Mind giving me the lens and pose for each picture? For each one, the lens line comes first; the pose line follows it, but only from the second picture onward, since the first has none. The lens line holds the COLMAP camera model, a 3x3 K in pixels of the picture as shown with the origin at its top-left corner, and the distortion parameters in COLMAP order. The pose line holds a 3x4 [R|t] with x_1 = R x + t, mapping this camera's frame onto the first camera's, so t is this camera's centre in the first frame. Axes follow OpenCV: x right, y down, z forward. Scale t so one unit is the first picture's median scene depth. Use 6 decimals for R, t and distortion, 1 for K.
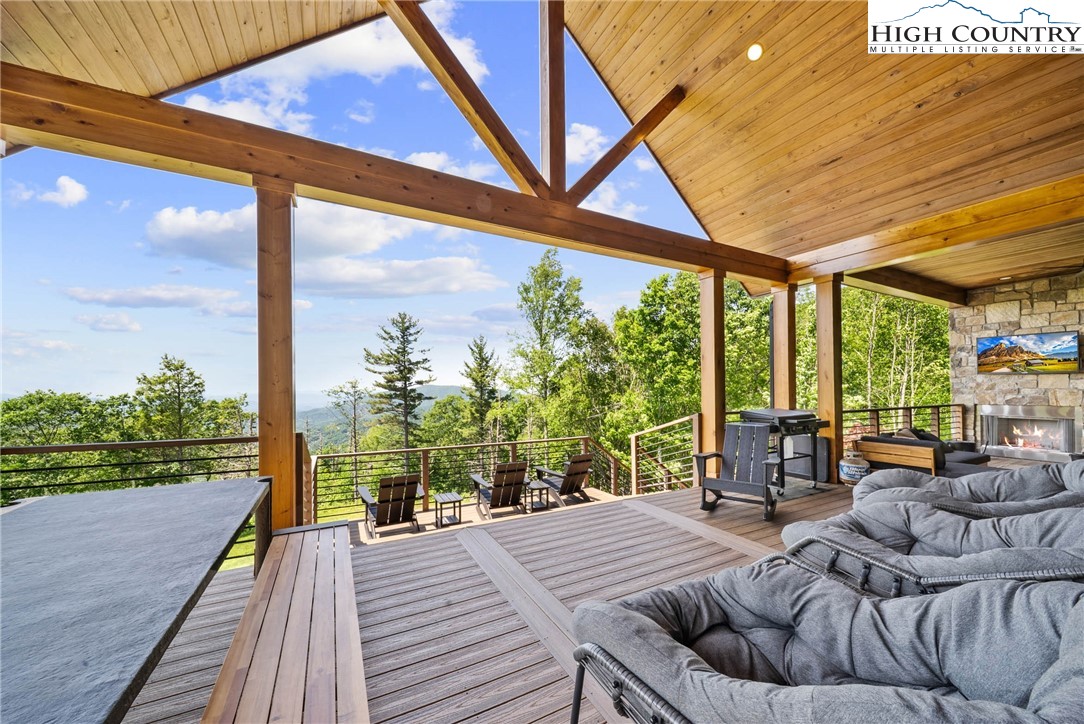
lens RADIAL K [[381.9, 0, 537.5], [0, 381.9, 383.9], [0, 0, 1]] dist [-0.000319, -0.002235]
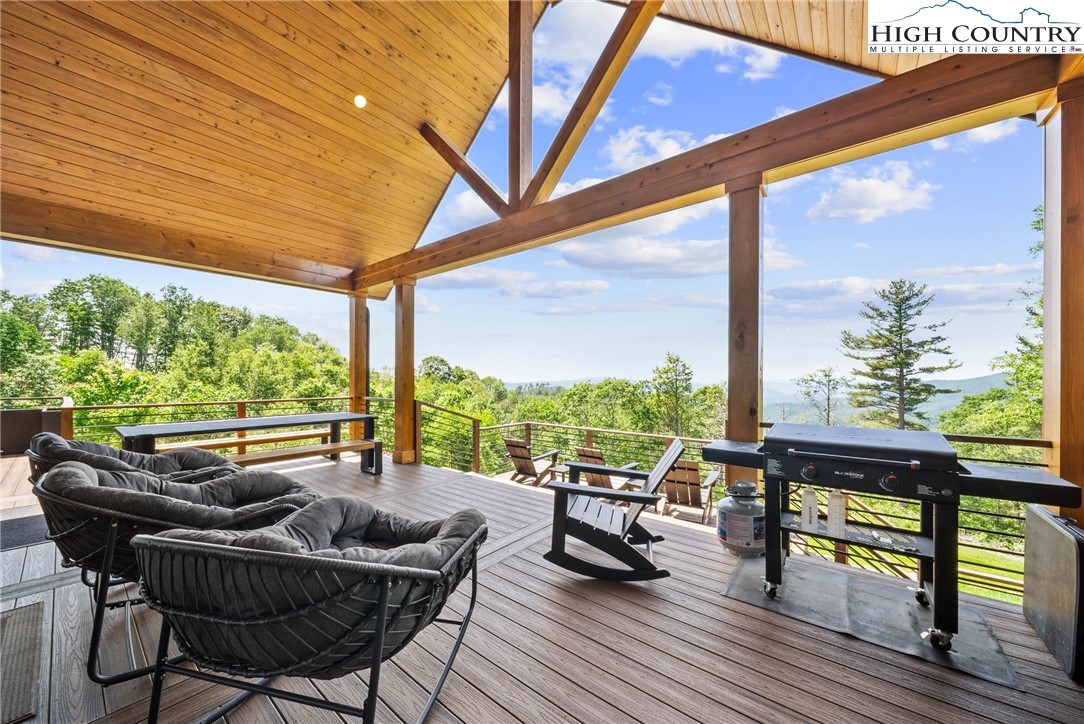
lens RADIAL K [[381.9, 0, 542.1], [0, 381.9, 380.7], [0, 0, 1]] dist [-0.000319, -0.002235]
pose [[0.391424, 0.014868, -0.920090, 0.591933], [0.005649, 0.999812, 0.018559, 0.000251], [0.920193, -0.012462, 0.391266, 0.326409]]
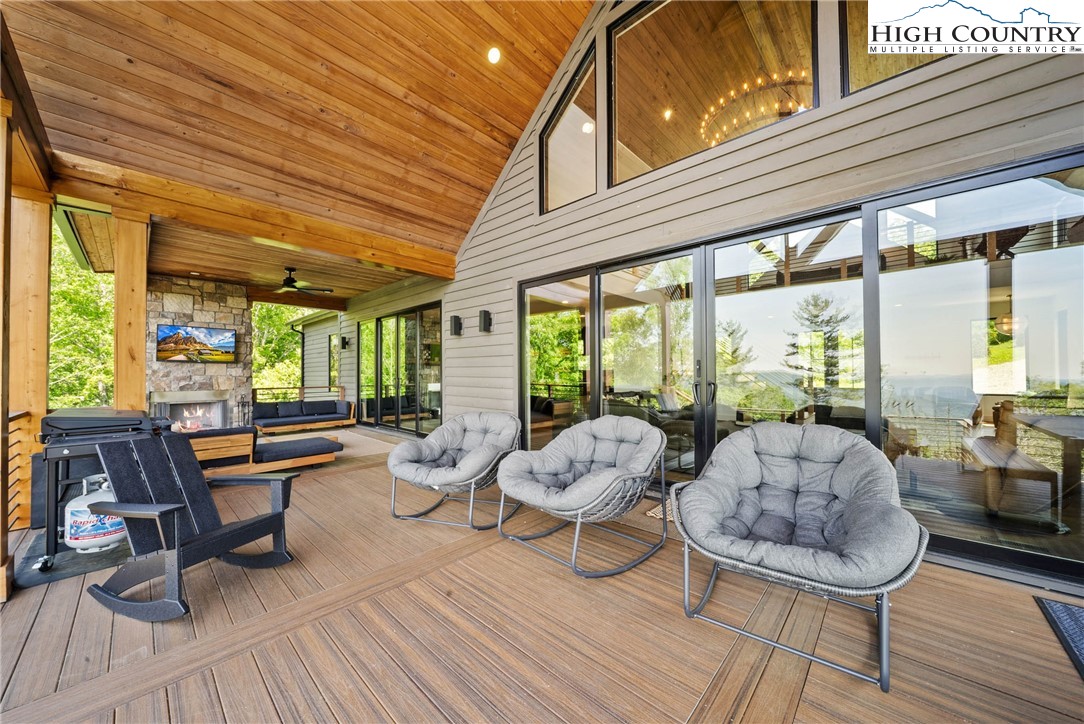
lens RADIAL K [[381.9, 0, 553.8], [0, 381.9, 371.4], [0, 0, 1]] dist [-0.000319, -0.002235]
pose [[-0.331606, 0.013437, 0.943322, -0.112647], [-0.002923, 0.999879, -0.015270, 0.012901], [-0.943413, -0.007821, -0.331527, 0.355510]]
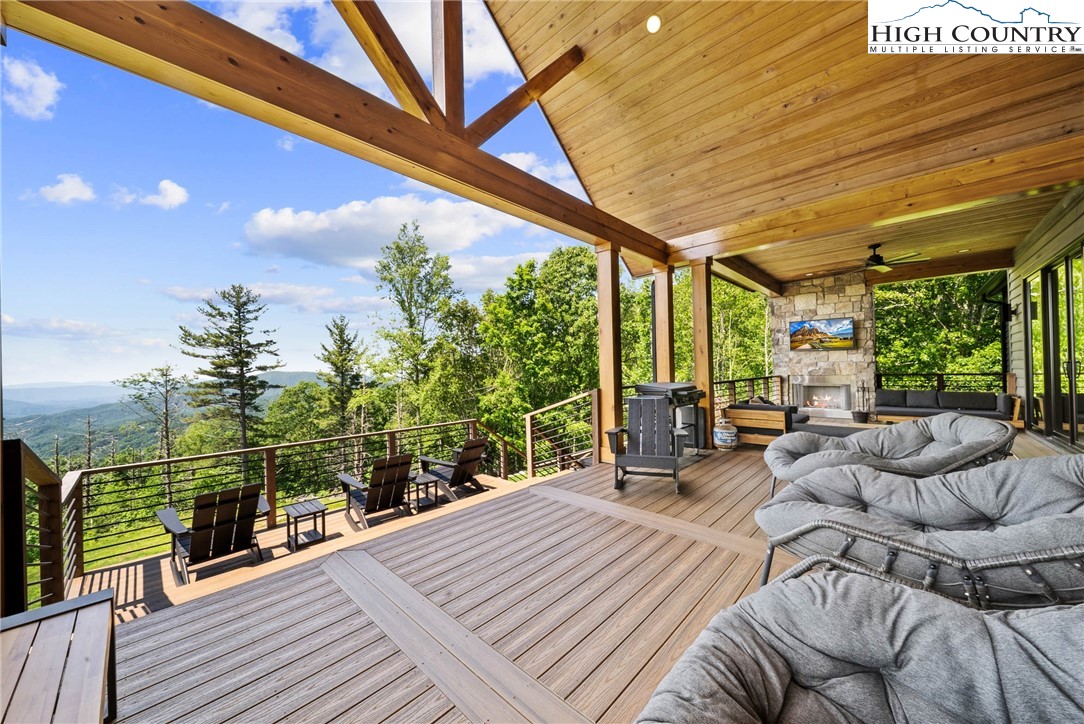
lens RADIAL K [[381.9, 0, 537.8], [0, 381.9, 364.5], [0, 0, 1]] dist [-0.000319, -0.002235]
pose [[0.947252, -0.012584, 0.320242, -0.024864], [0.014634, 0.999885, -0.003994, 0.010969], [-0.320154, 0.008469, 0.947327, 0.083926]]
